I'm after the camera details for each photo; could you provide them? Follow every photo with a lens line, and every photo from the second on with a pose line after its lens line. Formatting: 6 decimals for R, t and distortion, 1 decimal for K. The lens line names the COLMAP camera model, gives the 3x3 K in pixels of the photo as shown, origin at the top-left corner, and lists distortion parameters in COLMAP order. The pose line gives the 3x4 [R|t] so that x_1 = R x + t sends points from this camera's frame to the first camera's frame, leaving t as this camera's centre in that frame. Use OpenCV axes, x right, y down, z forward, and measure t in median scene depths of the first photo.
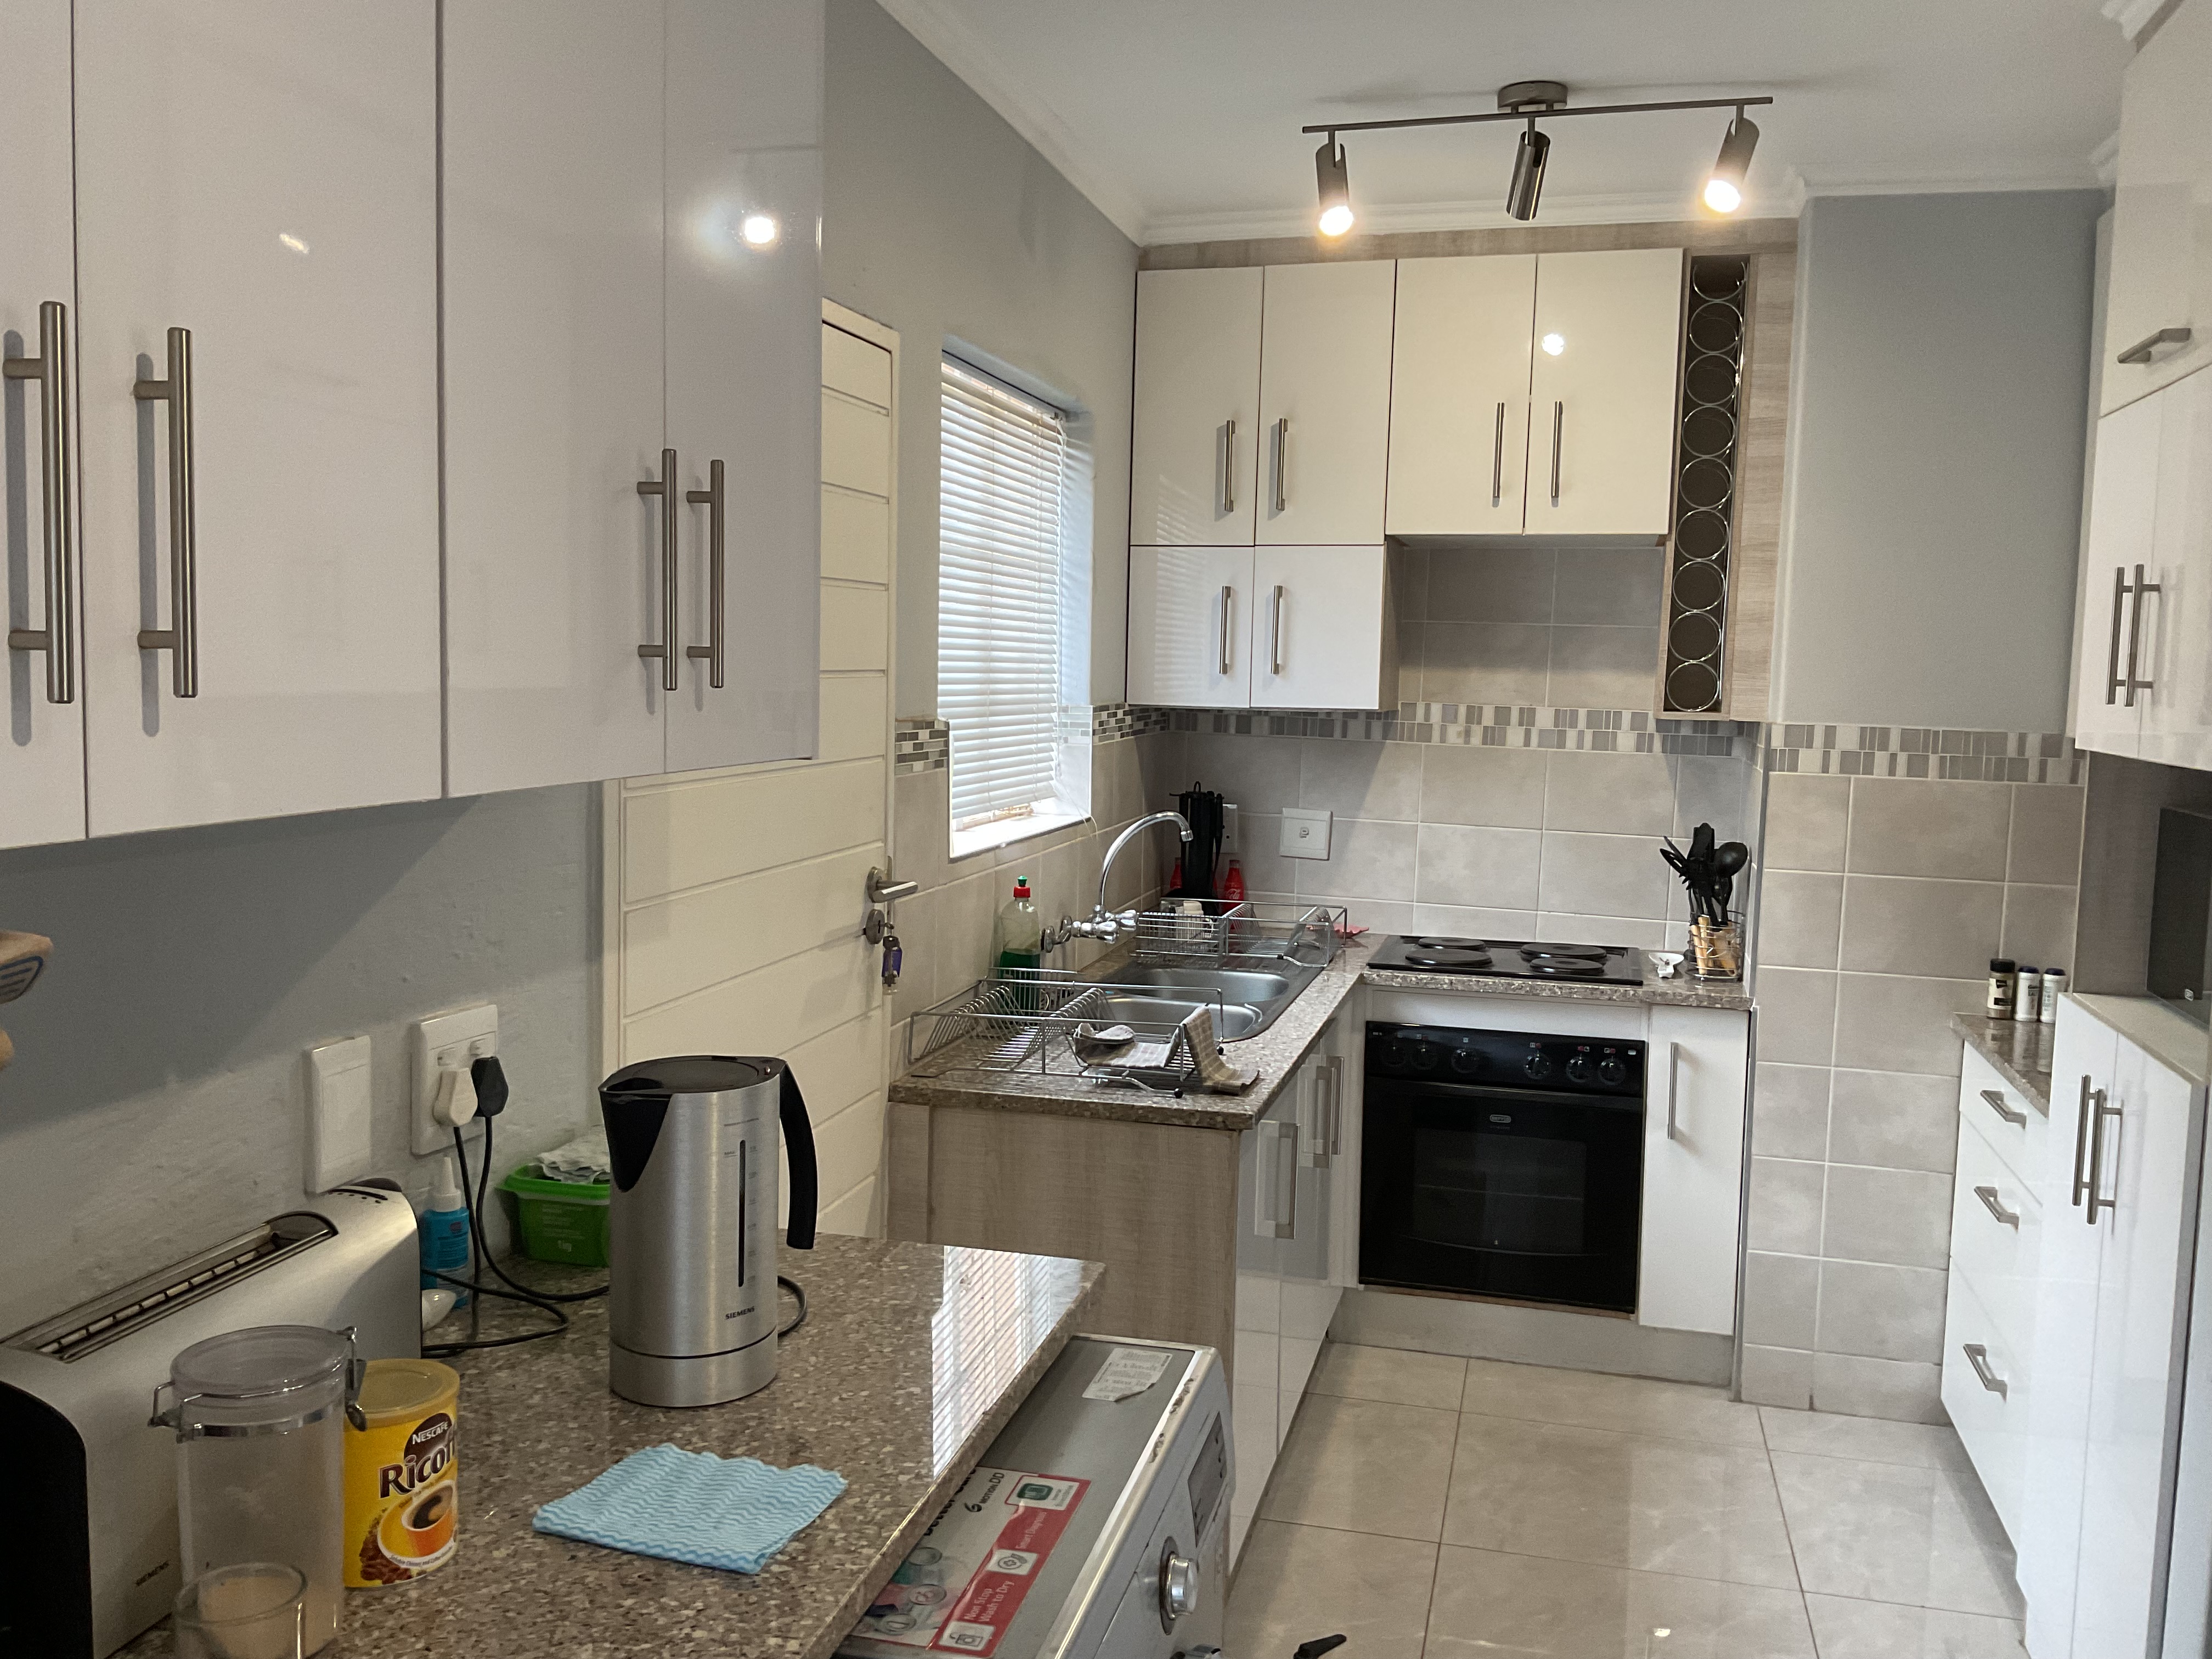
lens RADIAL K [[1855.7, 0, 1116.1], [0, 1855.7, 823.1], [0, 0, 1]] dist [0.107483, -0.203597]
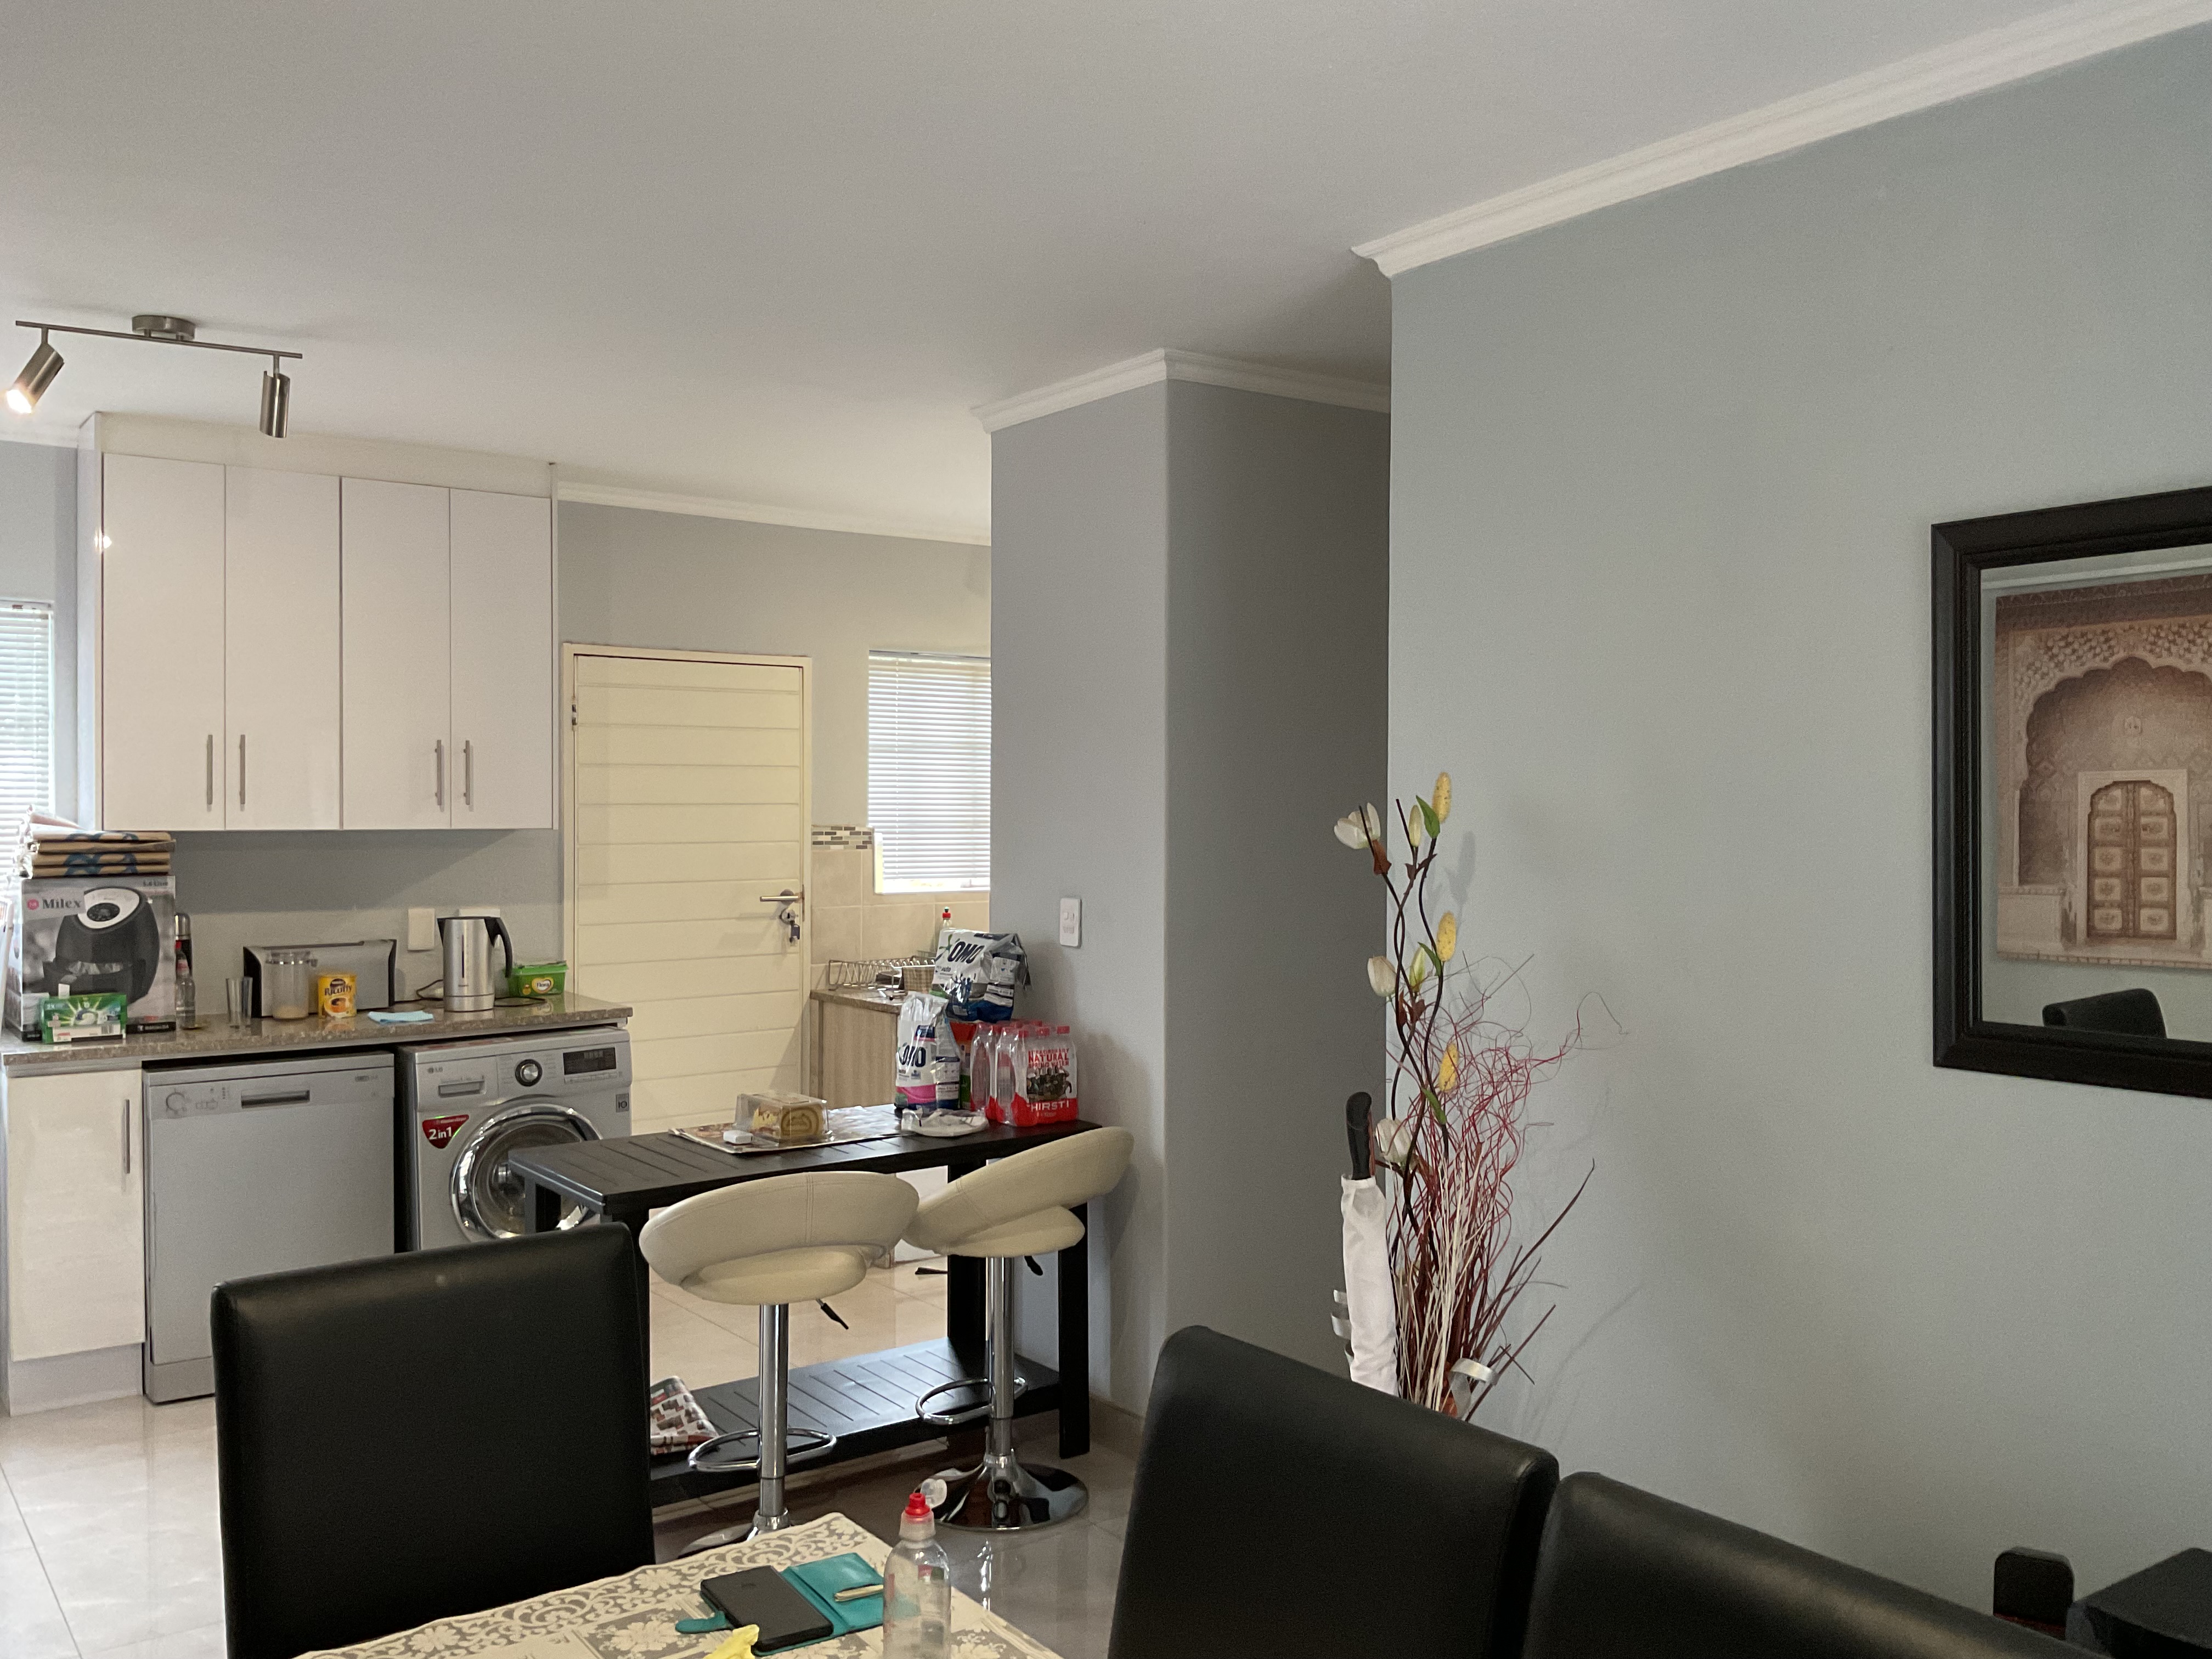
lens RADIAL K [[1855.7, 0, 1094.4], [0, 1855.7, 831.3], [0, 0, 1]] dist [0.107483, -0.203597]
pose [[0.764698, -0.009020, -0.644325, 1.457226], [-0.044389, 0.996790, -0.066636, 0.078592], [0.642858, 0.079557, 0.761843, -0.451189]]
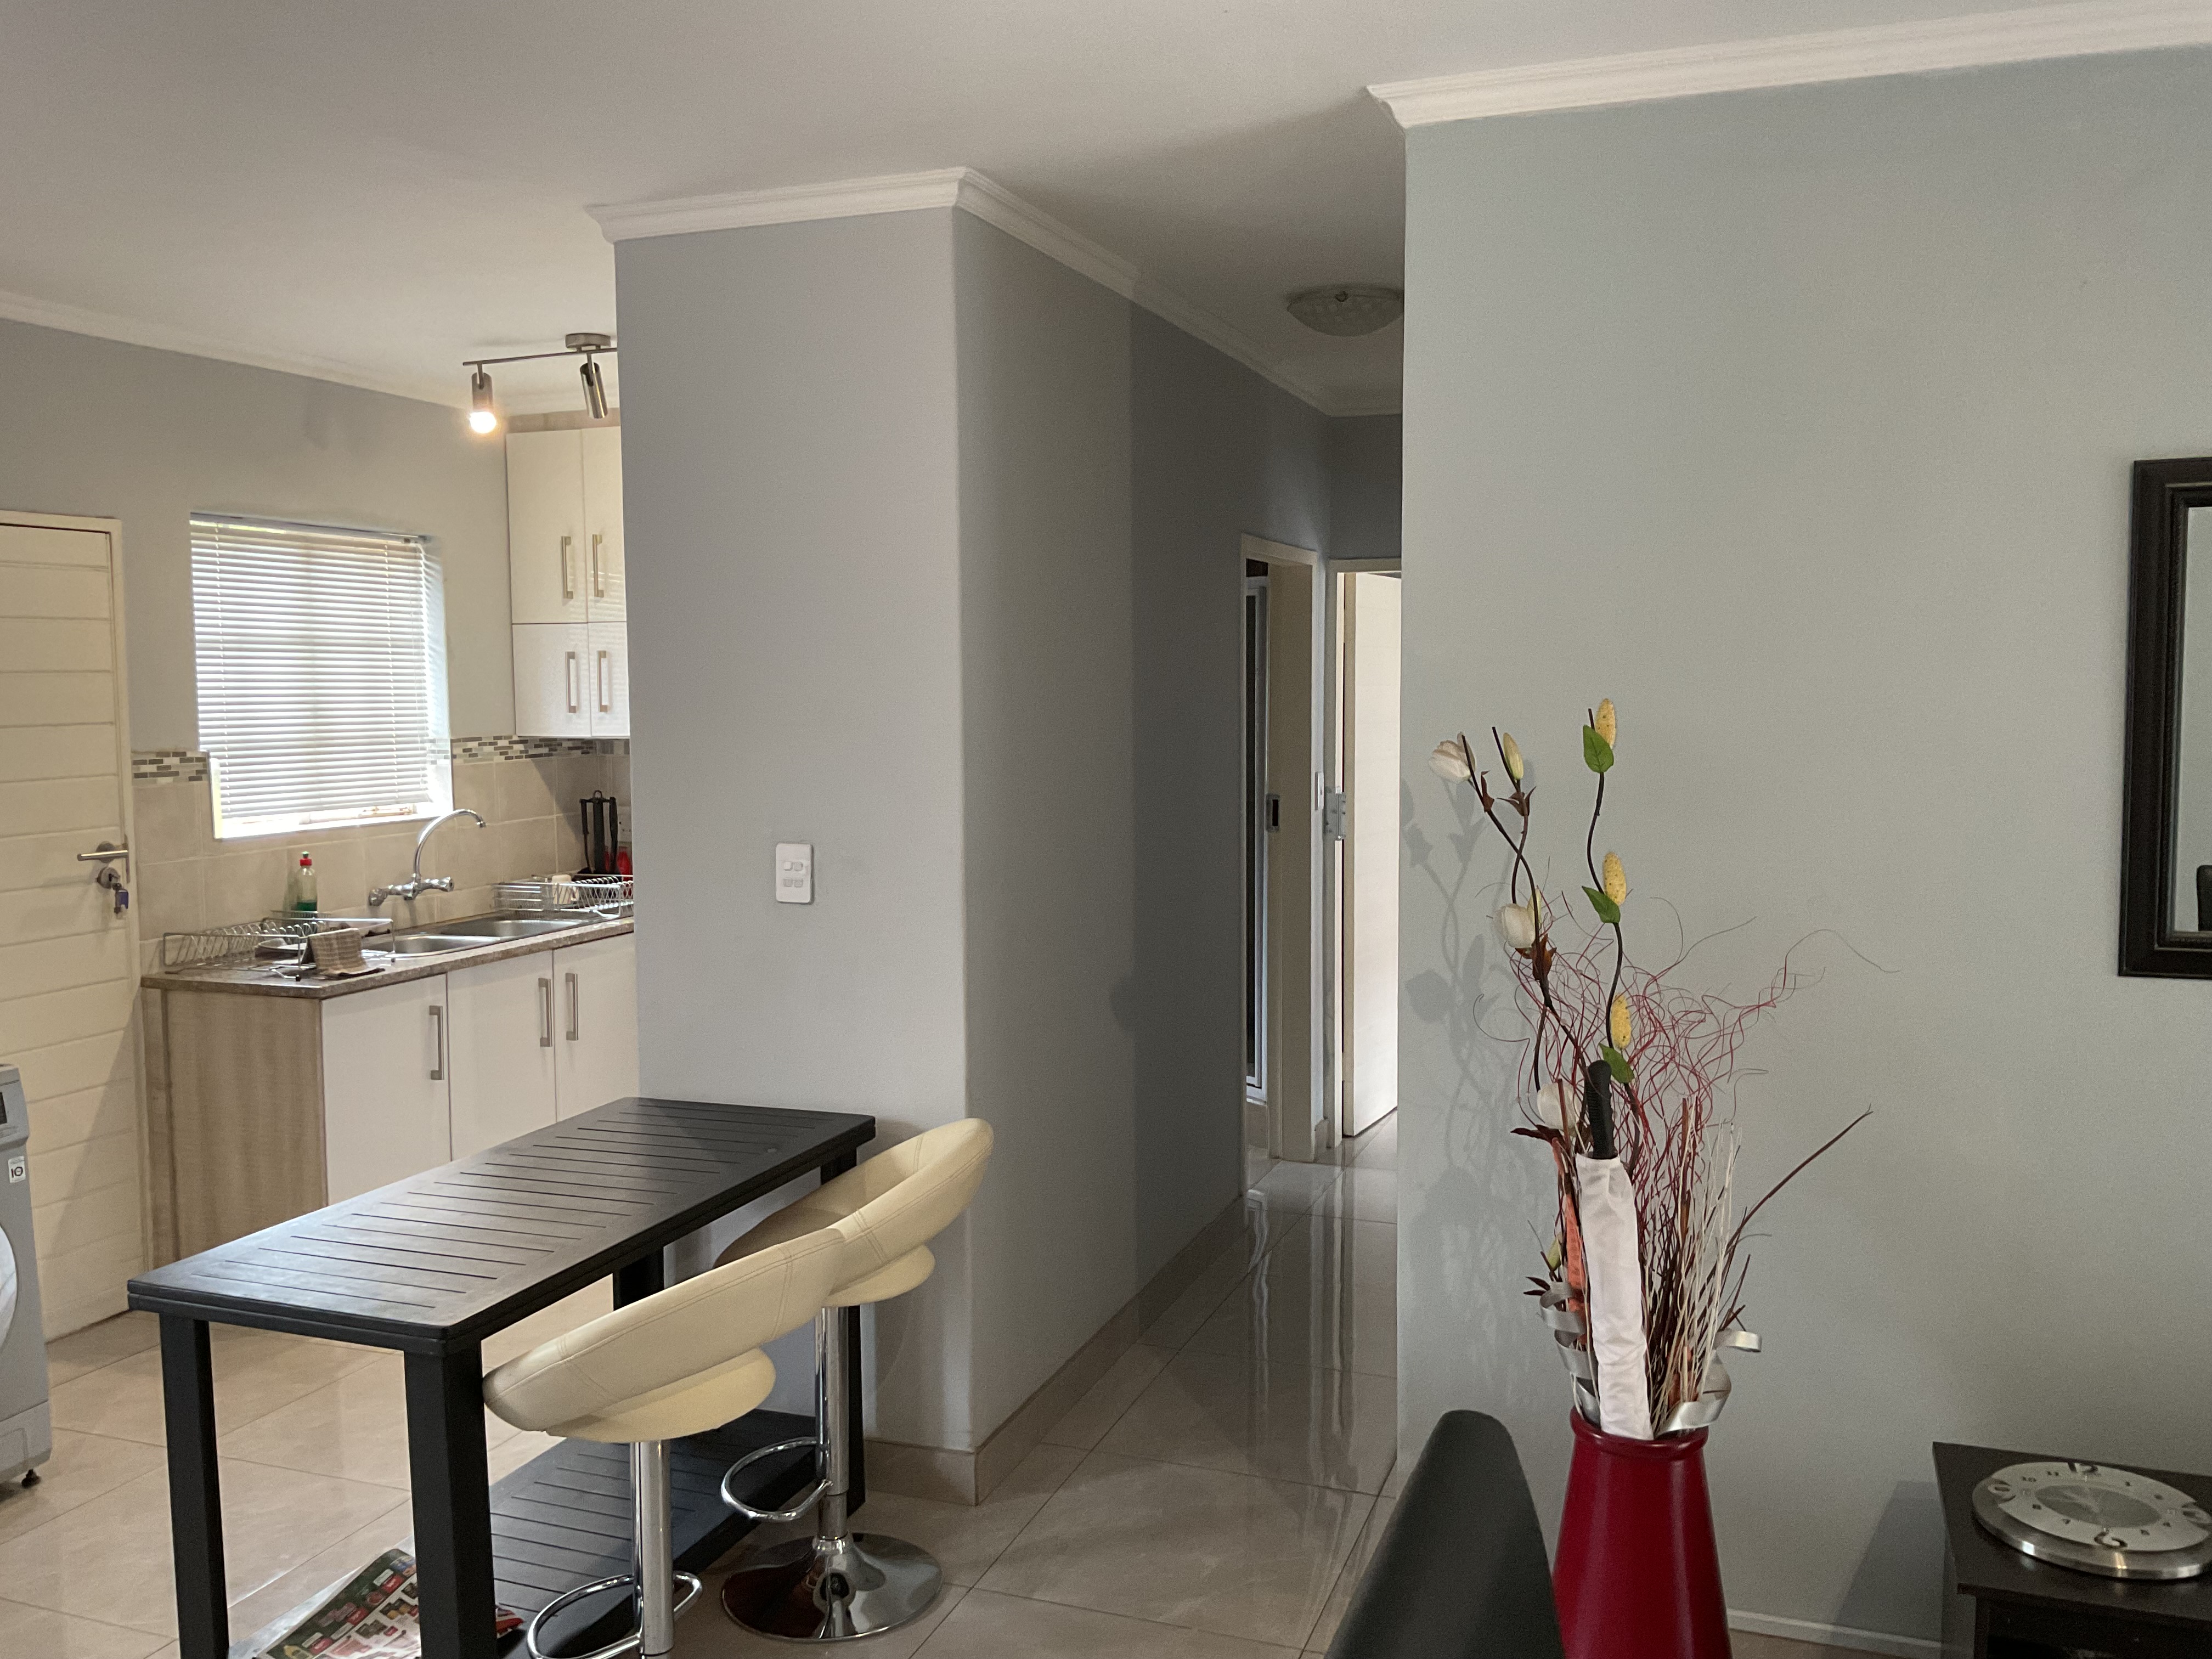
lens RADIAL K [[1855.7, 0, 1106.0], [0, 1855.7, 826.8], [0, 0, 1]] dist [0.107483, -0.203597]
pose [[0.993400, -0.019941, -0.112959, 0.842506], [0.018650, 0.999748, -0.012480, 0.043024], [0.113179, 0.010291, 0.993521, -0.502062]]
